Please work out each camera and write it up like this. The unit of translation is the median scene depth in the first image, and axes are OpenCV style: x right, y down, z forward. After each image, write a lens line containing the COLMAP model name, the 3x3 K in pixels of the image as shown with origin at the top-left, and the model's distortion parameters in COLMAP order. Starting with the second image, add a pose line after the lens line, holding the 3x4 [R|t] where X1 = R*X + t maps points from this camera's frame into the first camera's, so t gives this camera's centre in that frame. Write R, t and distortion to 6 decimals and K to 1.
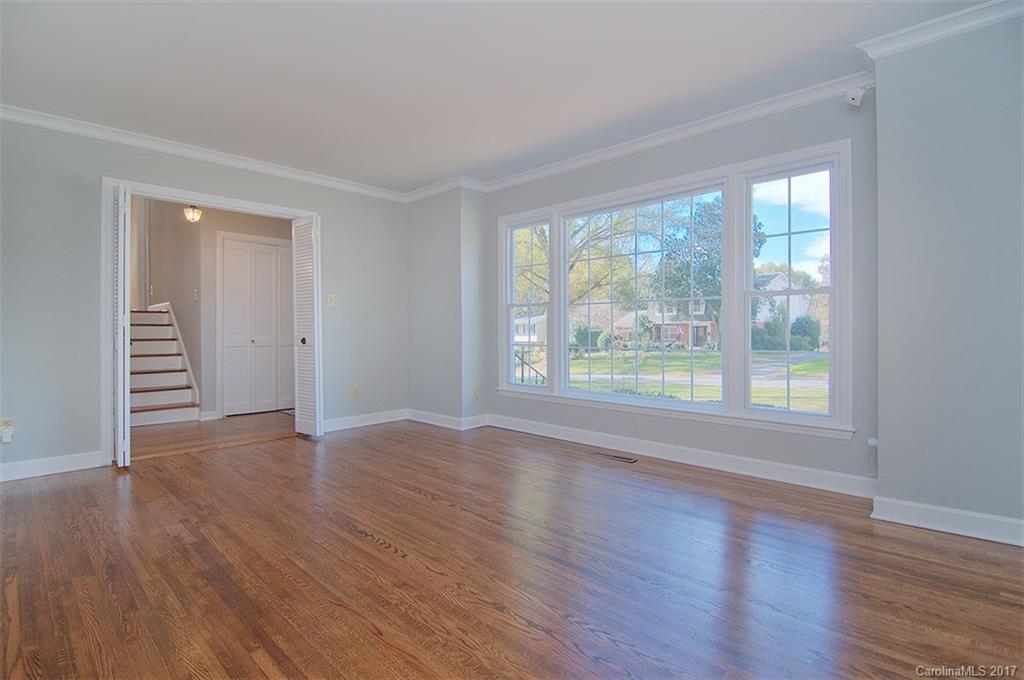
lens RADIAL K [[504.3, 0, 512.6], [0, 504.3, 334.9], [0, 0, 1]] dist [-0.000784, -0.011463]
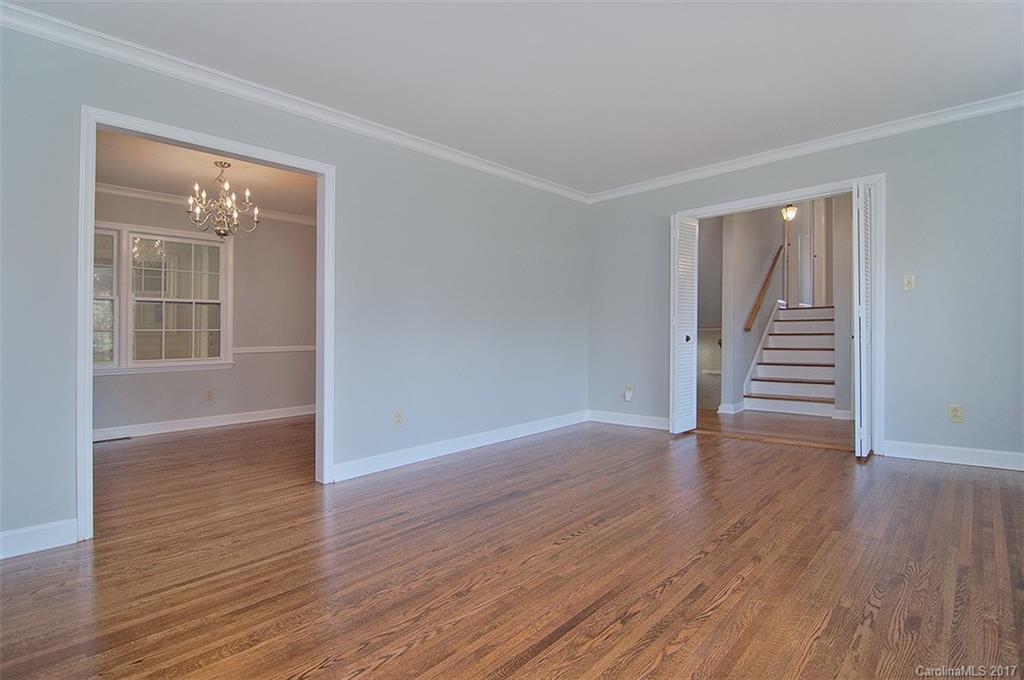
lens RADIAL K [[490.4, 0, 494.1], [0, 490.4, 338.8], [0, 0, 1]] dist [0.000592, 0.000128]
pose [[-0.004291, 0.008852, -0.999952, 0.729728], [0.017182, 0.999814, 0.008777, -0.005899], [0.999843, -0.017144, -0.004442, 0.781483]]
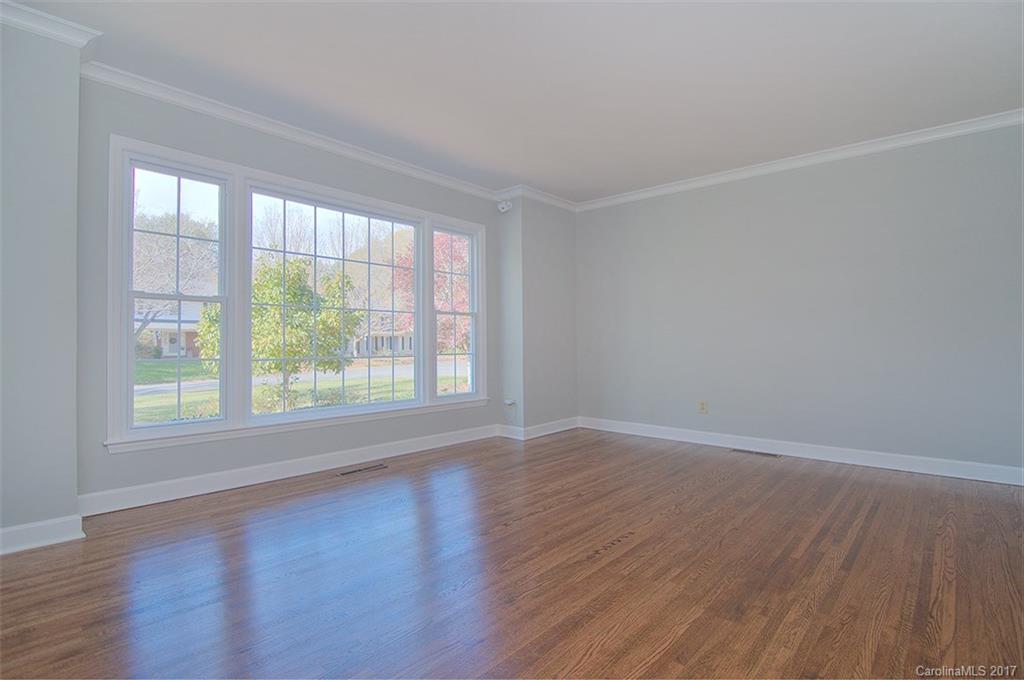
lens RADIAL K [[504.3, 0, 512.6], [0, 504.3, 334.9], [0, 0, 1]] dist [-0.000784, -0.011463]
pose [[-0.052141, 0.011373, 0.998575, -1.214477], [0.002708, 0.999933, -0.011247, -0.005765], [-0.998636, 0.002118, -0.052168, 1.185033]]
